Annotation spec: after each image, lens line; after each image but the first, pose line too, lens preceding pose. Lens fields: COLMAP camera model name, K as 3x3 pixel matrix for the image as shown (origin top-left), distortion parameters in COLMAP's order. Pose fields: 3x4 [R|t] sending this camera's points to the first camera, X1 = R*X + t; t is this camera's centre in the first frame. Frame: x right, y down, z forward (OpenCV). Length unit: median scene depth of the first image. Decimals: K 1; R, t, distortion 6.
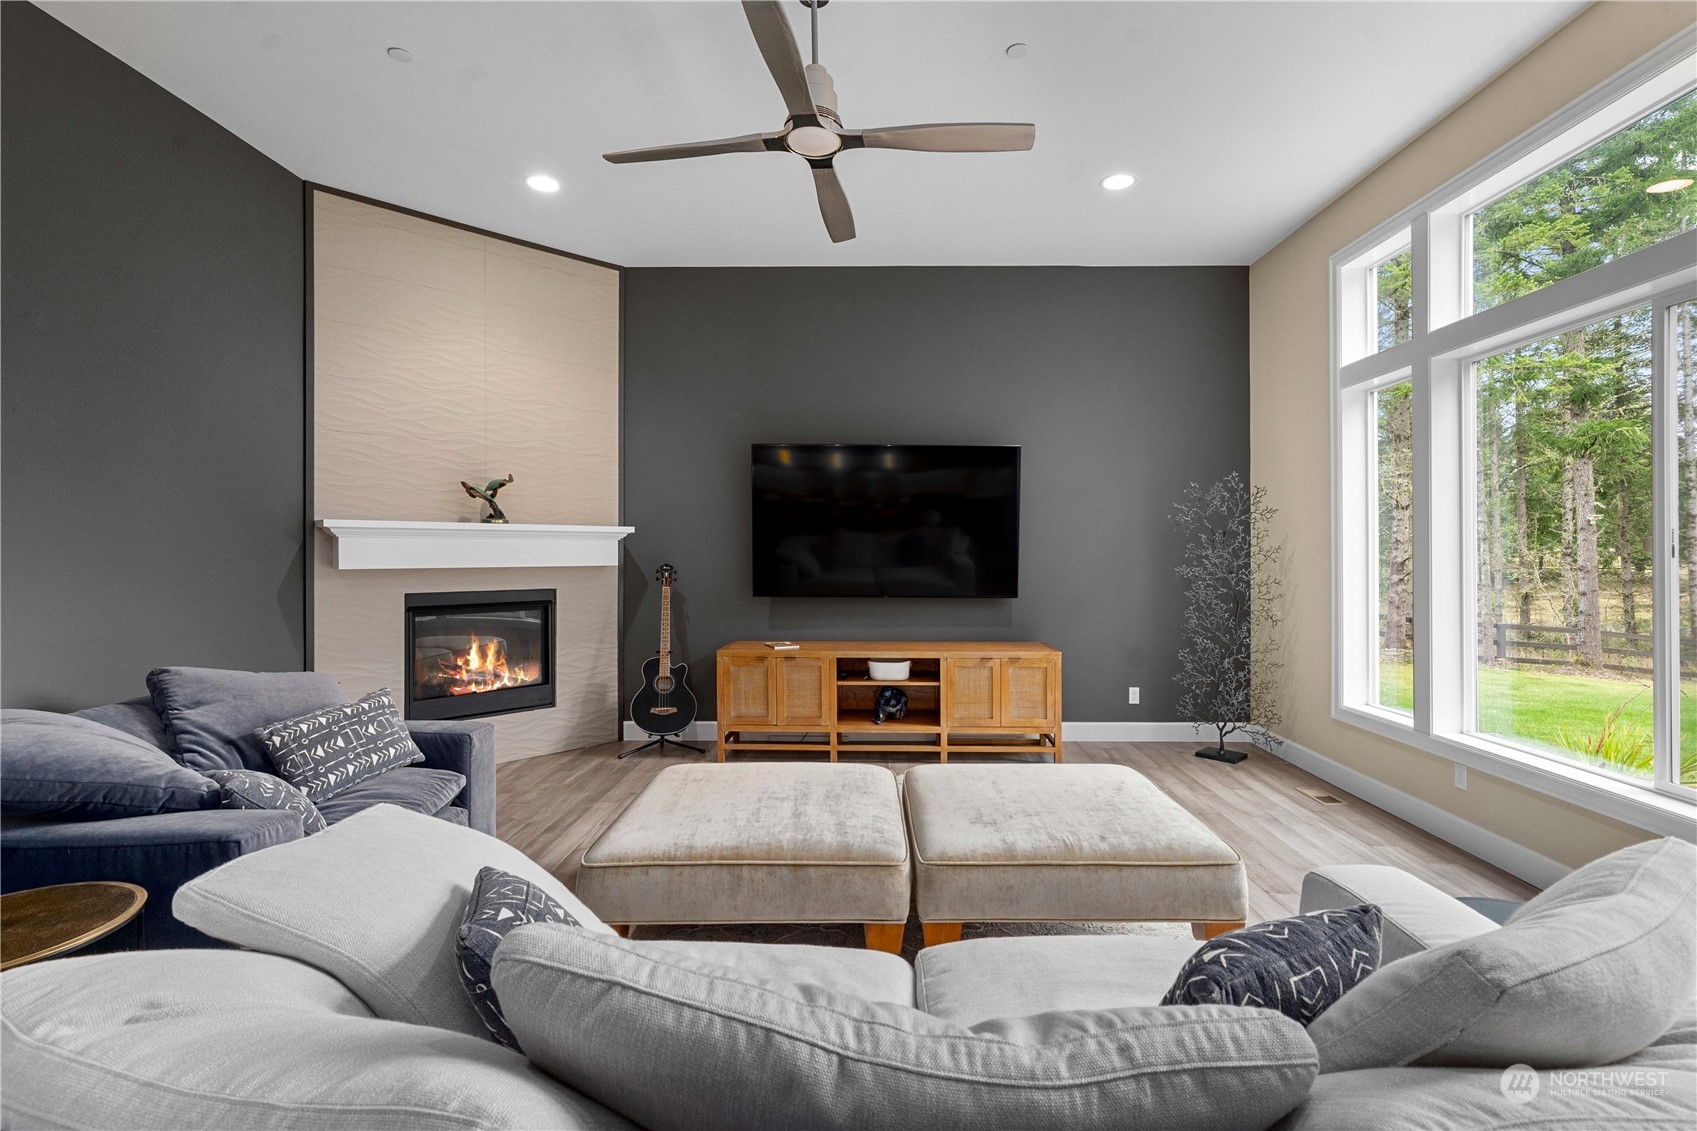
lens RADIAL K [[762.7, 0, 854.8], [0, 762.7, 557.4], [0, 0, 1]] dist [-0.000619, -0.000151]
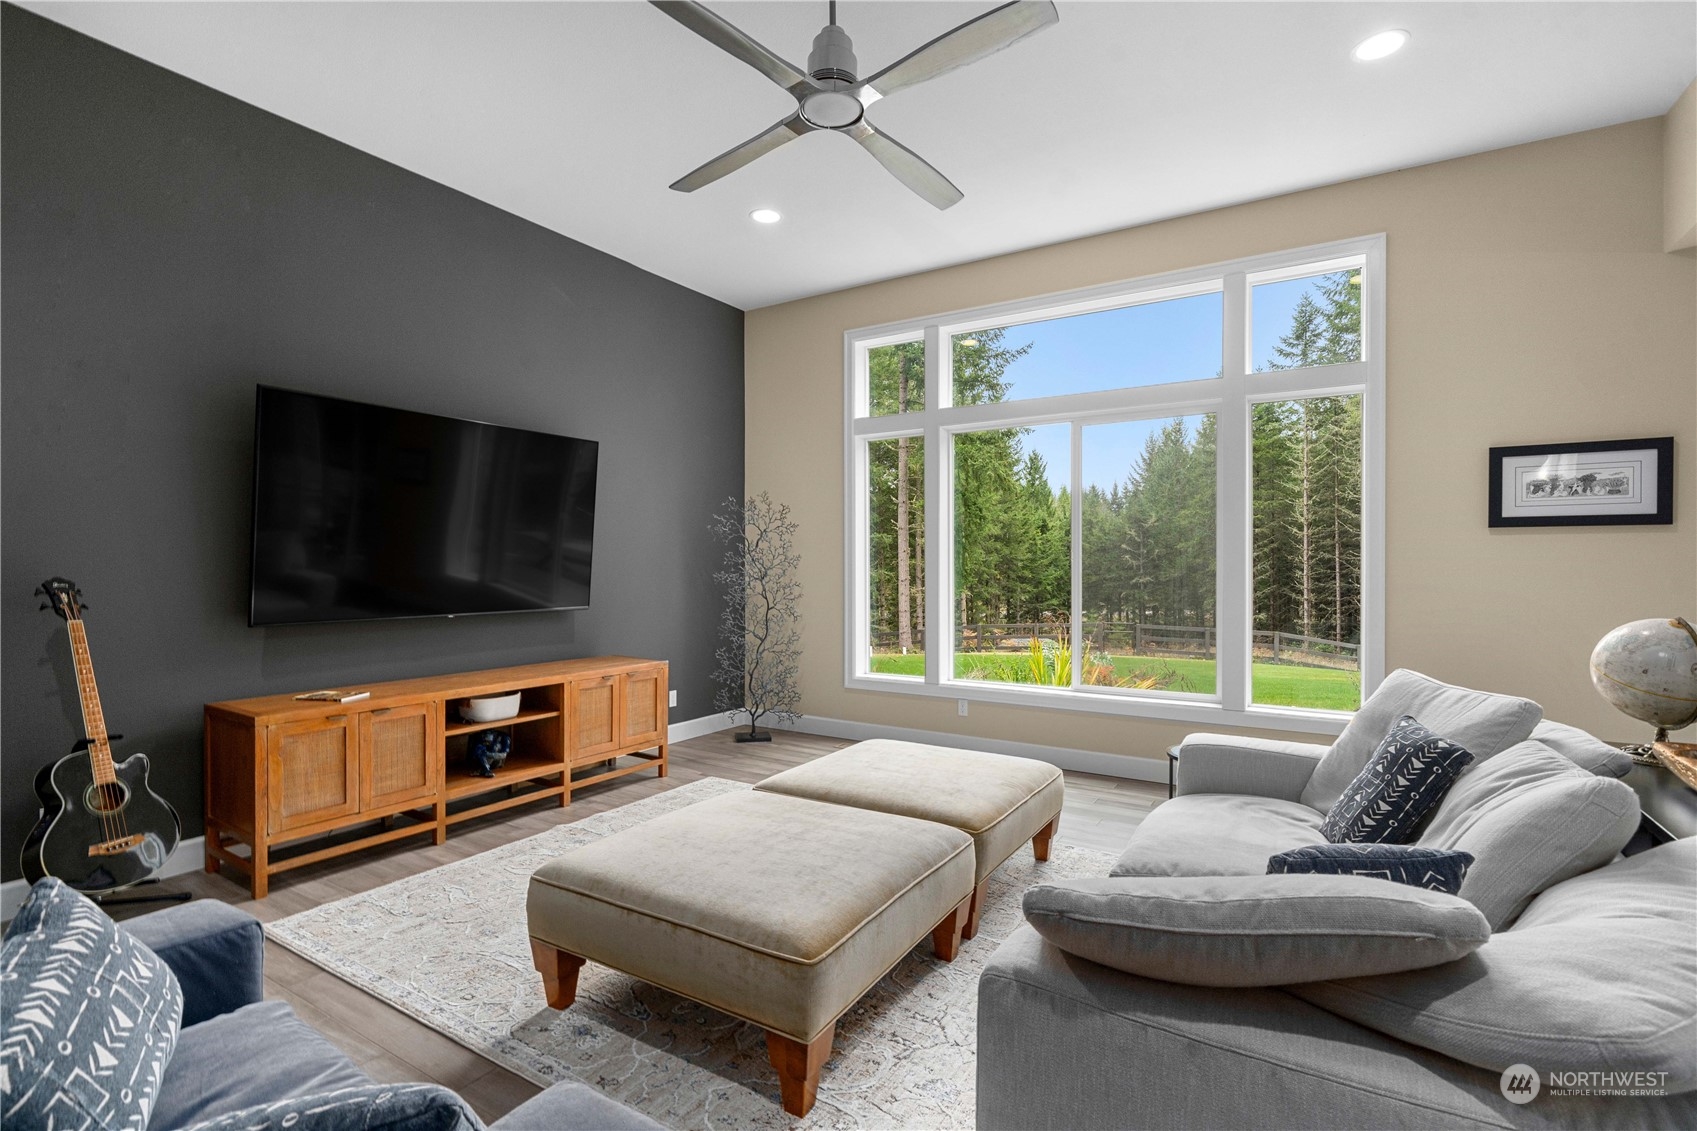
lens RADIAL K [[795.7, 0, 850.0], [0, 795.7, 568.3], [0, 0, 1]] dist [-0.001056, -0.000089]
pose [[0.518158, -0.004582, 0.855273, -0.480097], [0.004430, 0.999987, 0.002673, 0.003231], [-0.855274, 0.002404, 0.518171, 0.261700]]
